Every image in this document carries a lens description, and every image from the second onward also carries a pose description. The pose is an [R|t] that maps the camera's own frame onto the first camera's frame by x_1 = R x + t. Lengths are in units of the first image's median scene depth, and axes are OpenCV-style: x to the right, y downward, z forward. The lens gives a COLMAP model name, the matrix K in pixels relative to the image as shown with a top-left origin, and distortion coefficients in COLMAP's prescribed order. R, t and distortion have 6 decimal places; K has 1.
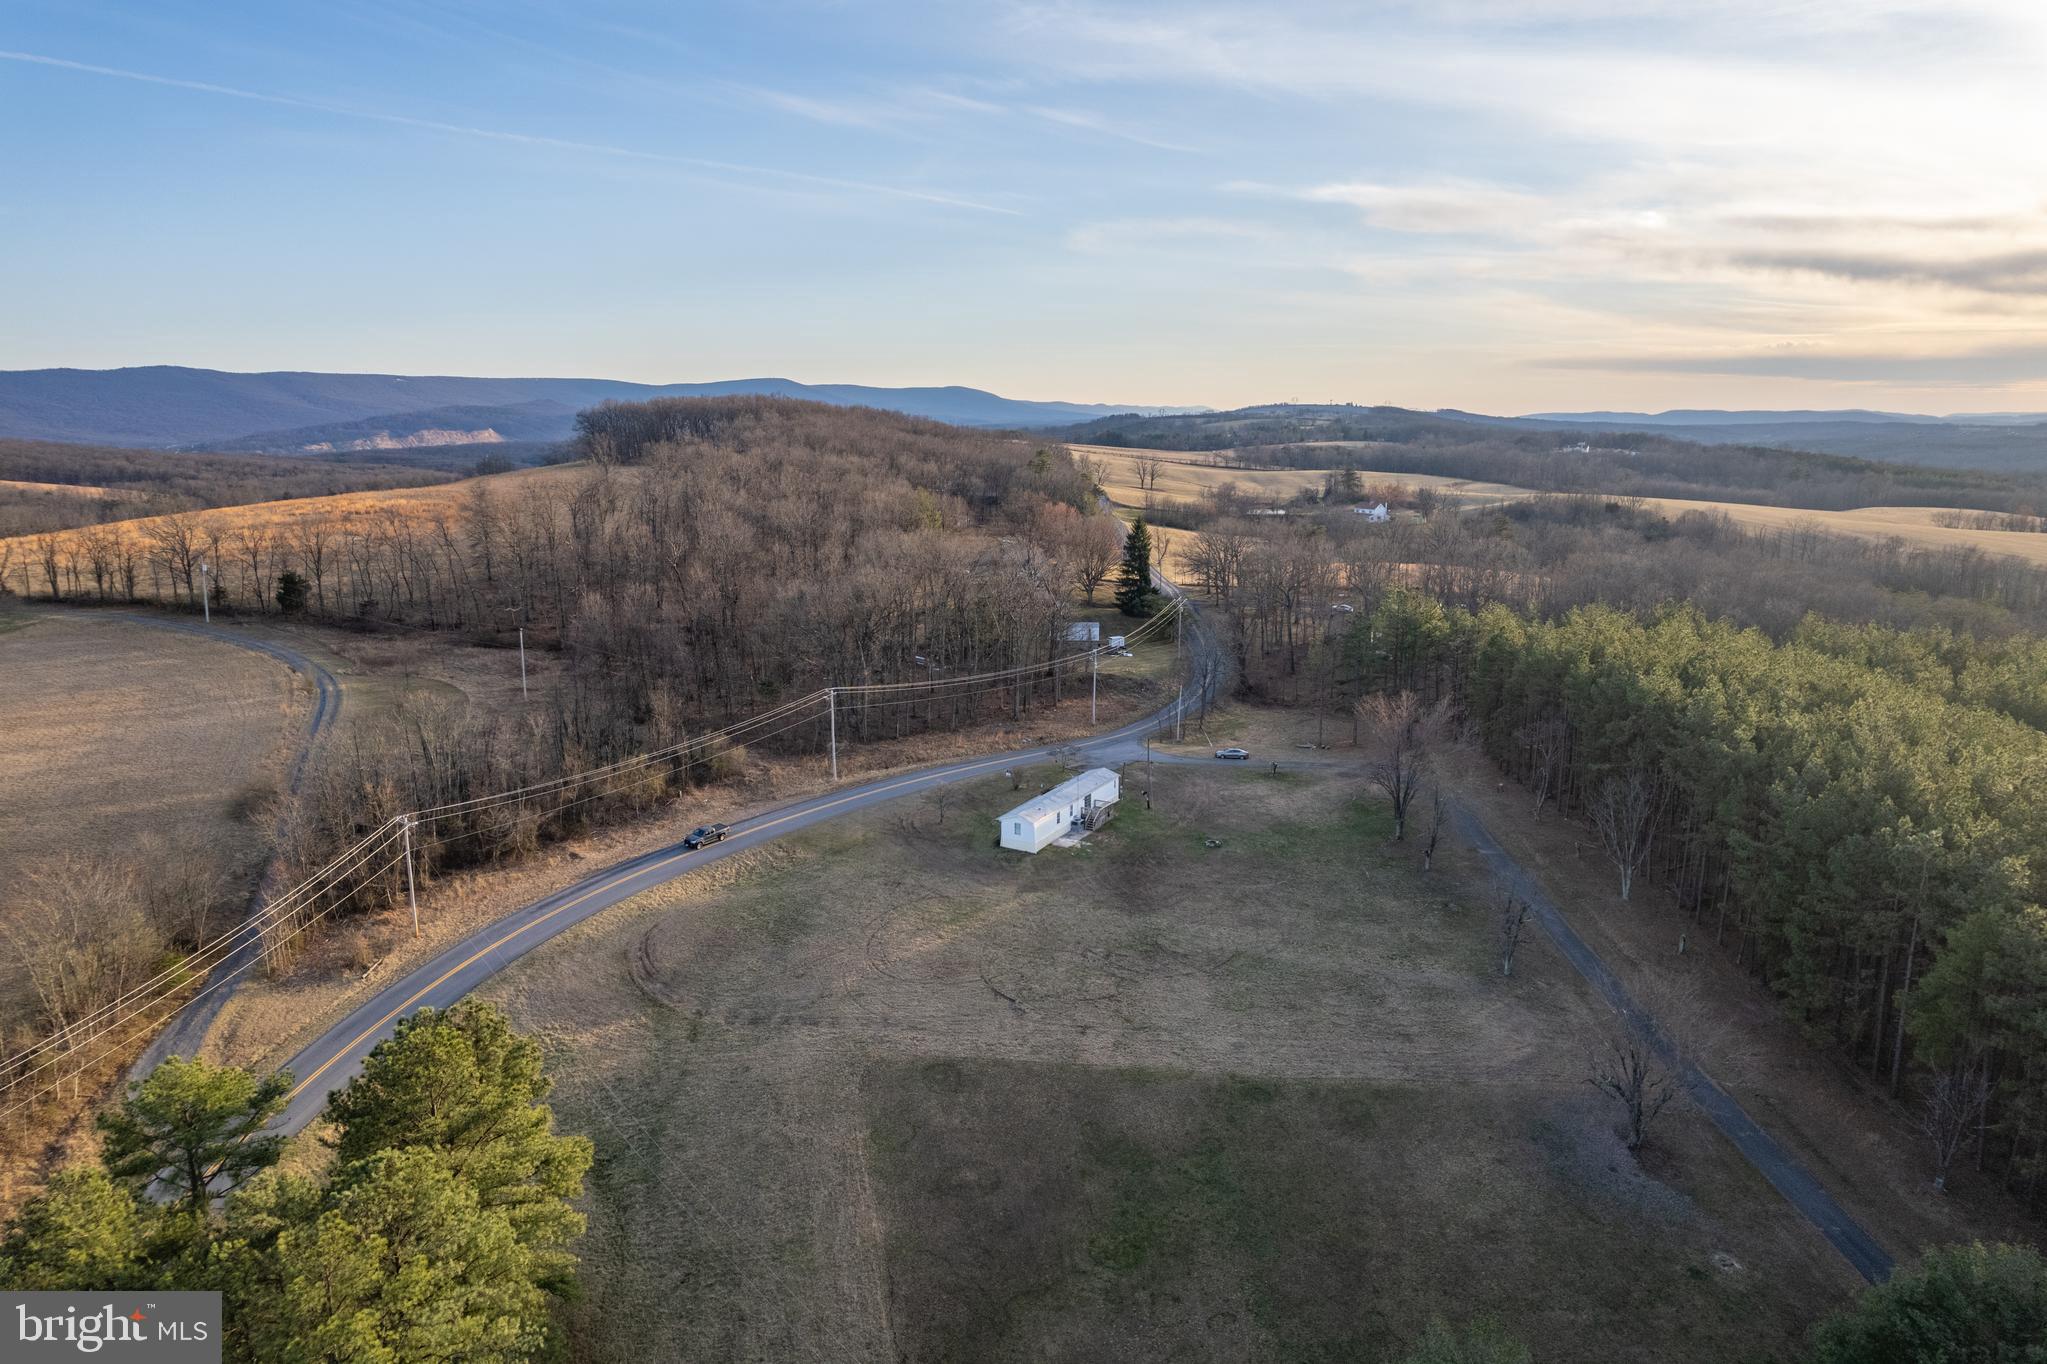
lens RADIAL K [[1322.8, 0, 1032.2], [0, 1322.8, 710.3], [0, 0, 1]] dist [-0.076625, 0.066659]
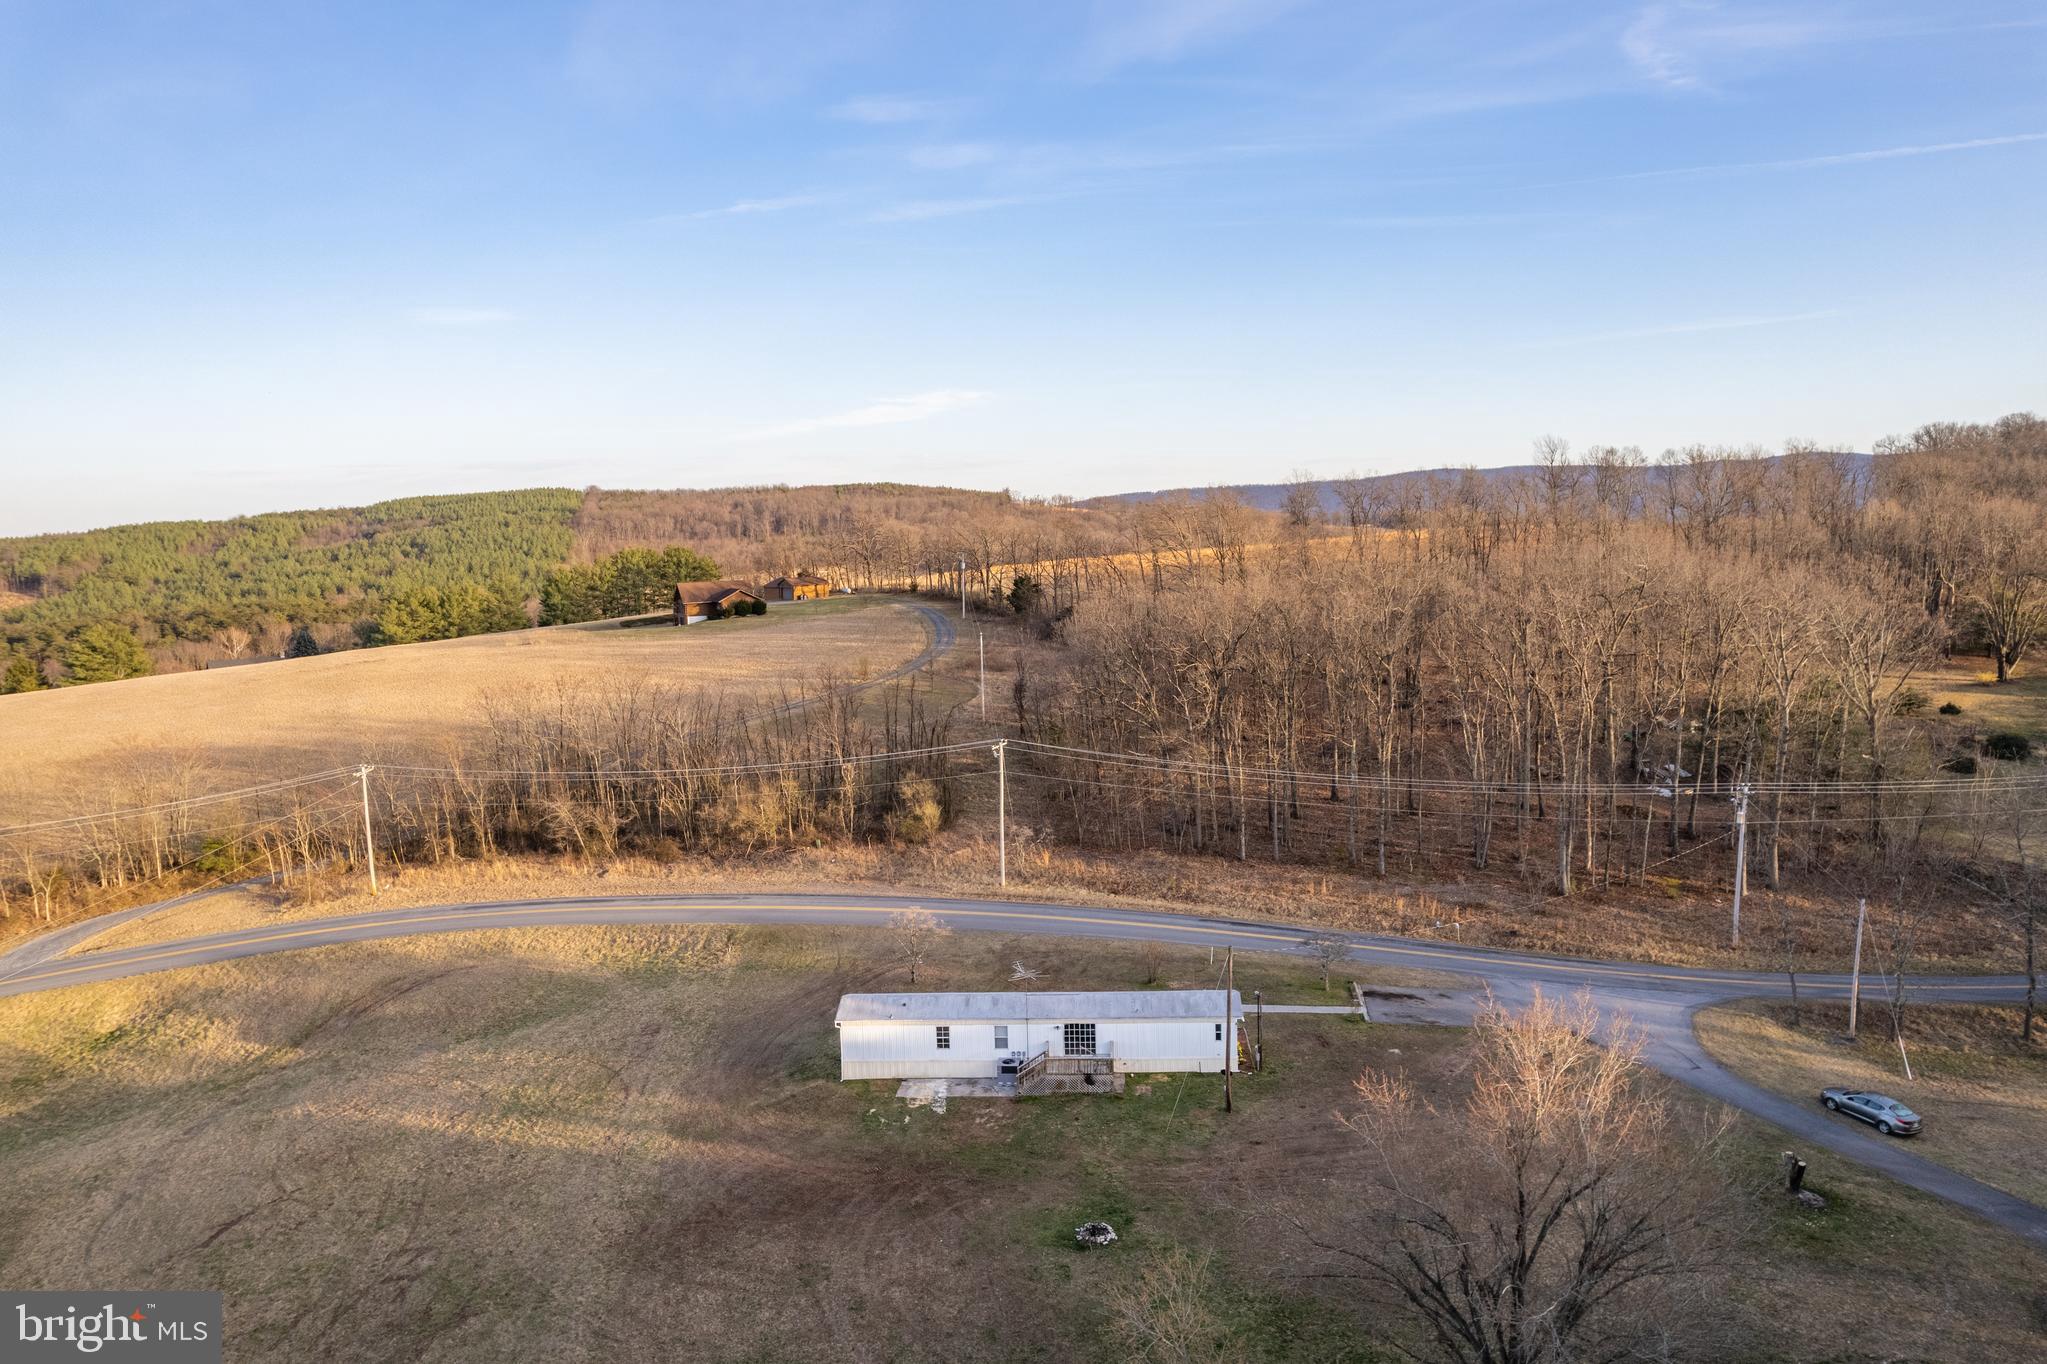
lens RADIAL K [[1322.8, 0, 1041.8], [0, 1322.8, 678.8], [0, 0, 1]] dist [-0.076625, 0.066659]
pose [[0.428375, 0.089314, -0.899176, 0.472901], [-0.170285, 0.985253, 0.016739, -0.066399], [0.887411, 0.145946, 0.437266, 0.808631]]
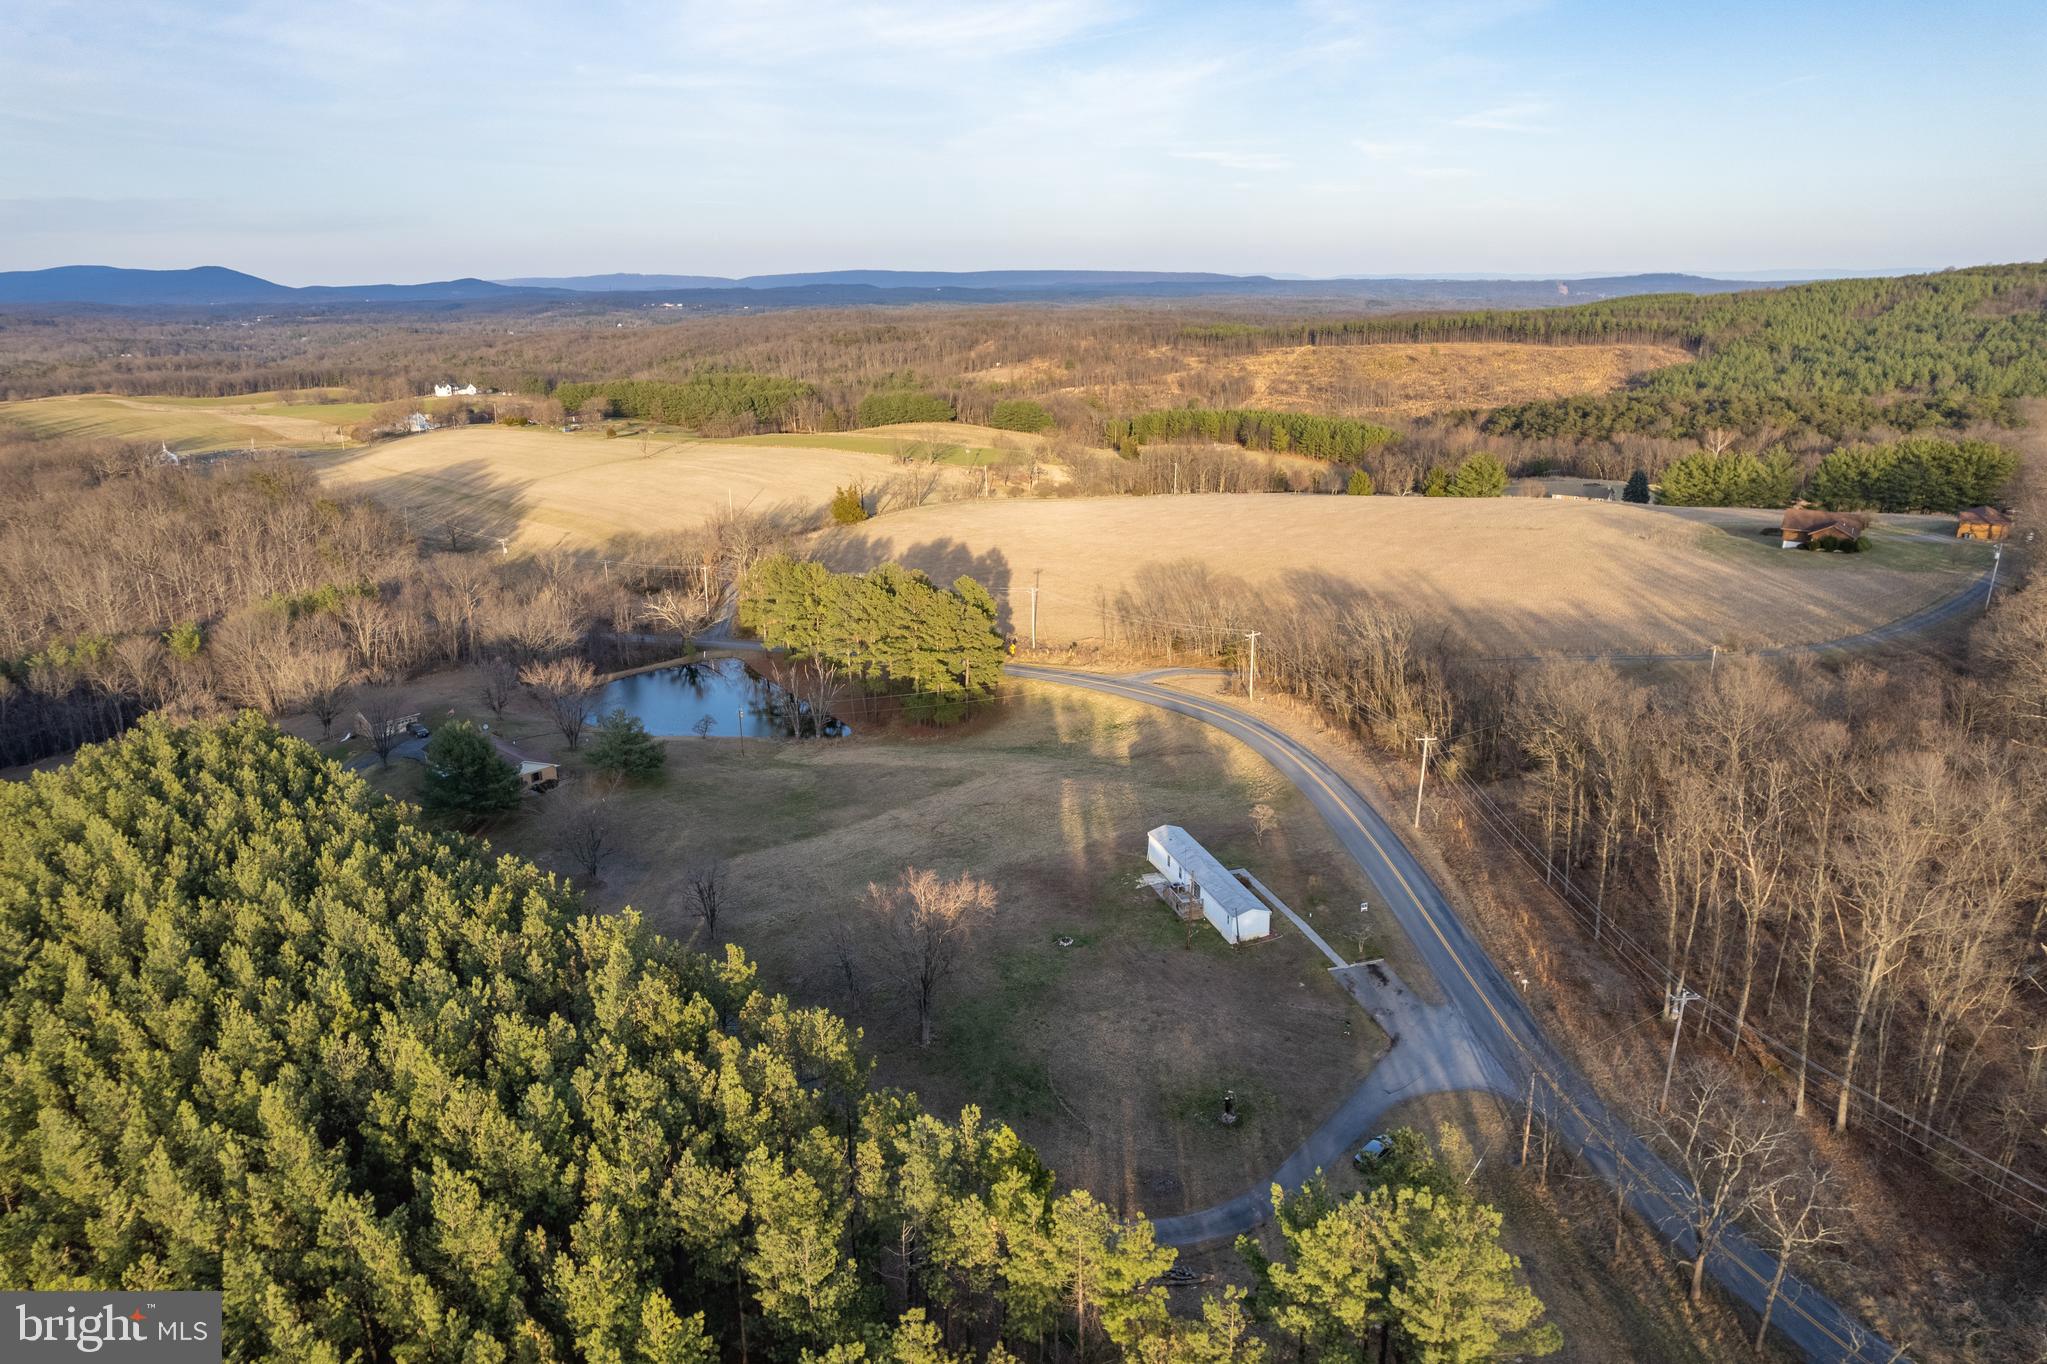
lens RADIAL K [[1322.8, 0, 1024.3], [0, 1322.8, 674.9], [0, 0, 1]] dist [-0.076625, 0.066659]
pose [[-0.700632, 0.215797, -0.680108, 0.757702], [-0.145149, 0.890132, 0.431967, -0.466888], [0.698603, 0.401367, -0.592333, 1.478717]]
